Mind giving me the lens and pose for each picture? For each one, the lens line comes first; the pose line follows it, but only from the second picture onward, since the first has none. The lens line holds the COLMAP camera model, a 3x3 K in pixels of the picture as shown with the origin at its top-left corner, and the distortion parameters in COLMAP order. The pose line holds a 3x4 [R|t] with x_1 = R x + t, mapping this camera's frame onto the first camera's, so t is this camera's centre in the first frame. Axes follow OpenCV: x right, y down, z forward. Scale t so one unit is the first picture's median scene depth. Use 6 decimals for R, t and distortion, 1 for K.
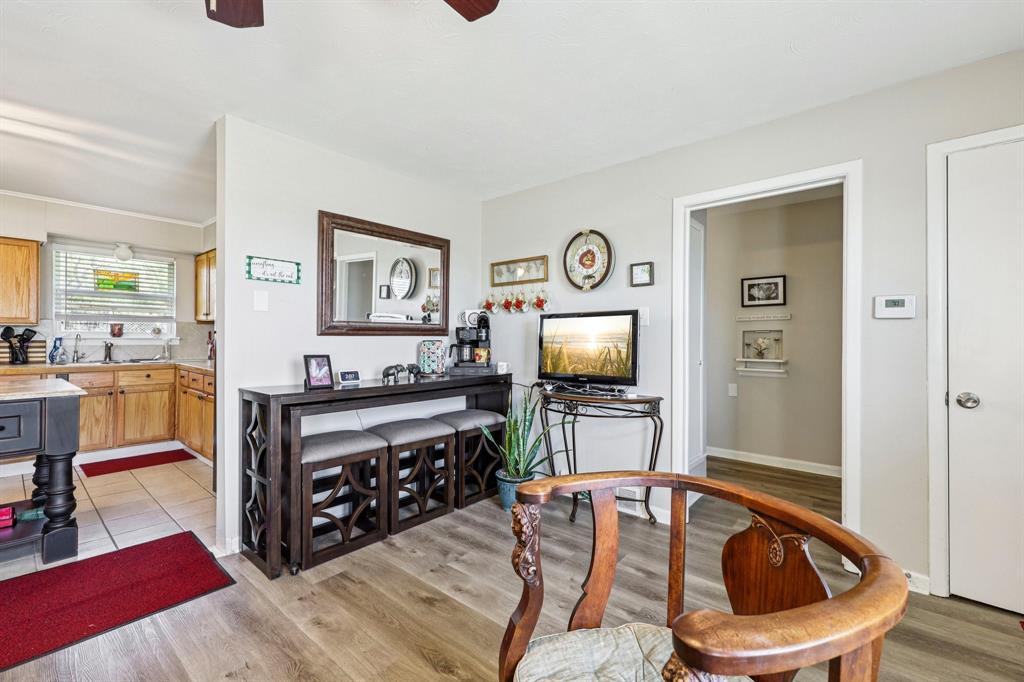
lens RADIAL K [[429.8, 0, 517.9], [0, 429.8, 339.3], [0, 0, 1]] dist [-0.003347, 0.001101]
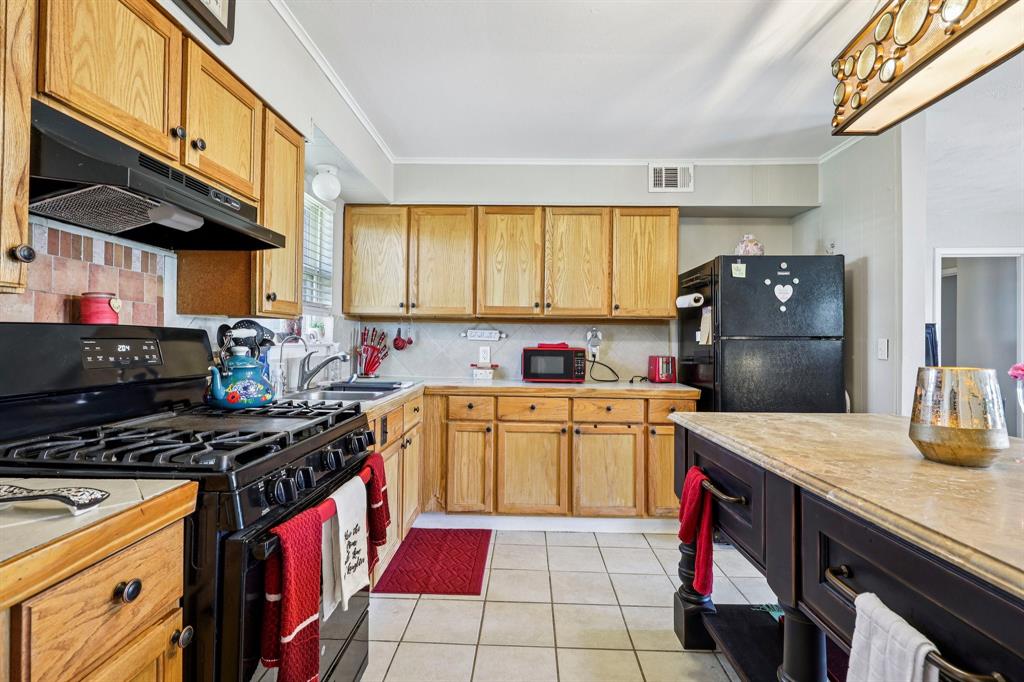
lens RADIAL K [[467.1, 0, 520.9], [0, 467.1, 334.7], [0, 0, 1]] dist [-0.001114, -0.000419]
pose [[0.785290, 0.009239, 0.619059, -1.176154], [-0.001651, 0.999916, -0.012828, -0.008646], [-0.619126, 0.009052, 0.785239, 0.433983]]
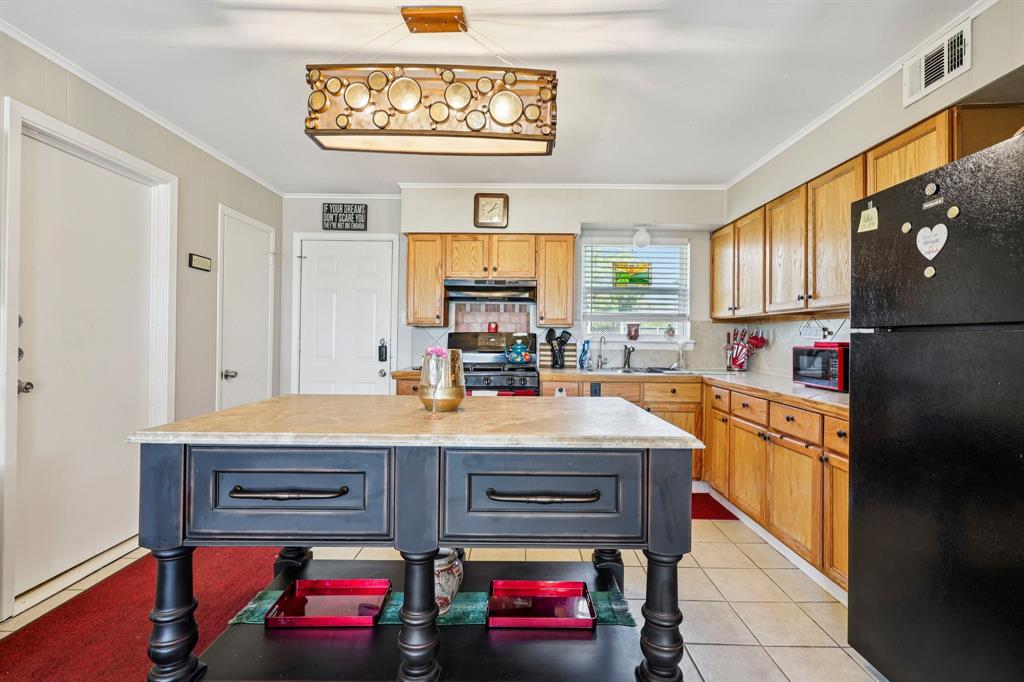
lens RADIAL K [[467.1, 0, 510.6], [0, 467.1, 338.2], [0, 0, 1]] dist [-0.001114, -0.000419]
pose [[0.625021, 0.000754, -0.780608, -0.415707], [-0.009309, 0.999936, -0.006488, -0.000553], [0.780553, 0.011322, 0.624988, 0.269254]]
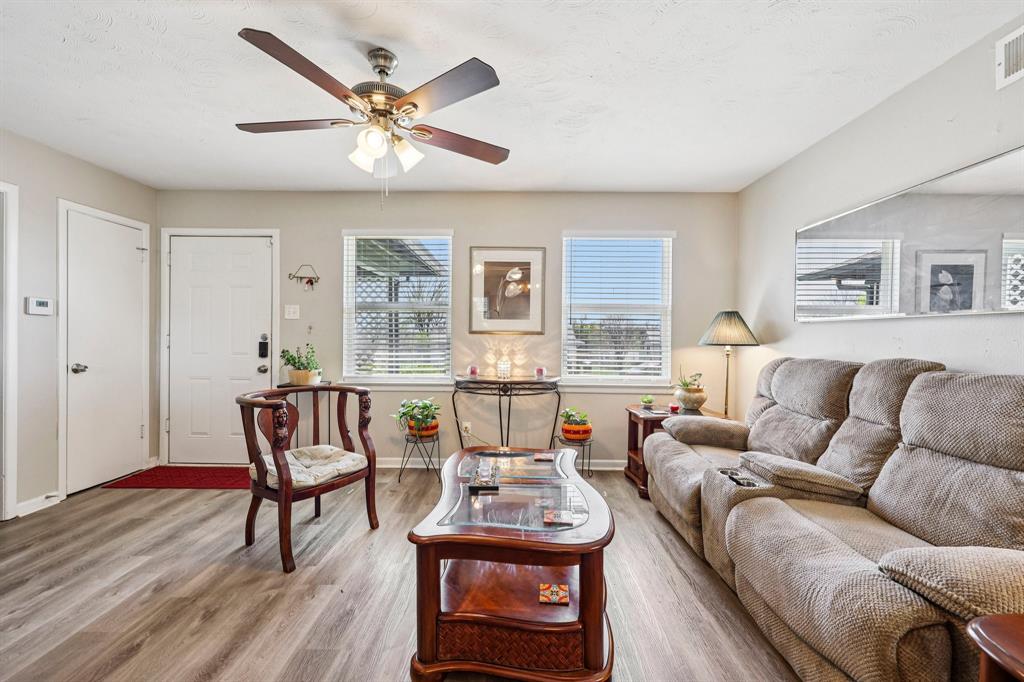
lens RADIAL K [[429.8, 0, 508.1], [0, 429.8, 337.8], [0, 0, 1]] dist [-0.003347, 0.001101]
pose [[-0.619982, -0.013383, 0.784502, -0.600584], [-0.008986, 0.999910, 0.009956, -0.001263], [-0.784565, -0.000877, -0.620046, 0.365586]]
